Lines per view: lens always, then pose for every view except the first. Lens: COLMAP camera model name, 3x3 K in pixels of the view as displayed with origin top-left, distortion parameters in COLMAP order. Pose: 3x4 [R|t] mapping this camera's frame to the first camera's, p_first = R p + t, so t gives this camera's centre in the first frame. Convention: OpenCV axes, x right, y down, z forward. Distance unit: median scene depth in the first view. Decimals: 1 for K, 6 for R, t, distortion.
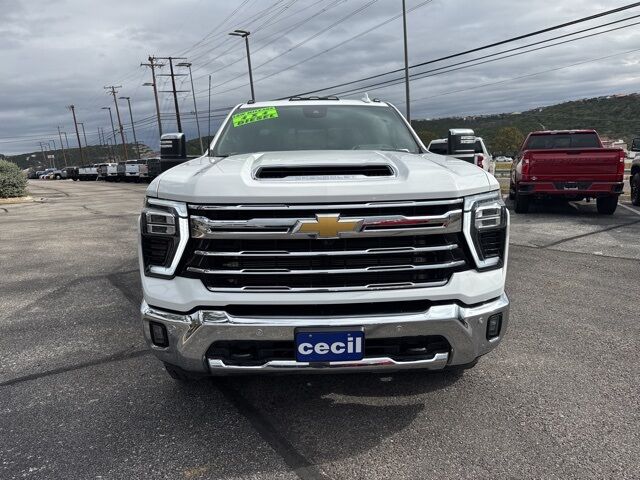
lens RADIAL K [[461.8, 0, 324.2], [0, 461.8, 240.6], [0, 0, 1]] dist [0.122343, -0.177244]
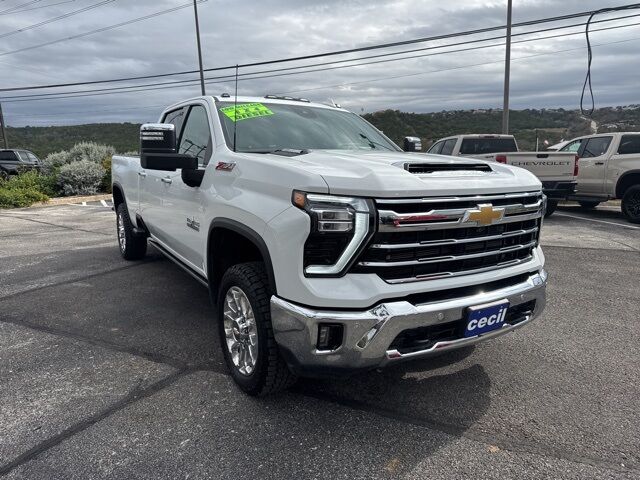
lens RADIAL K [[461.8, 0, 324.2], [0, 461.8, 240.6], [0, 0, 1]] dist [0.122343, -0.177244]
pose [[0.855107, -0.062435, 0.514678, -0.858542], [0.068730, 0.997612, 0.006829, -0.002268], [-0.513875, 0.029534, 0.857356, 0.195995]]
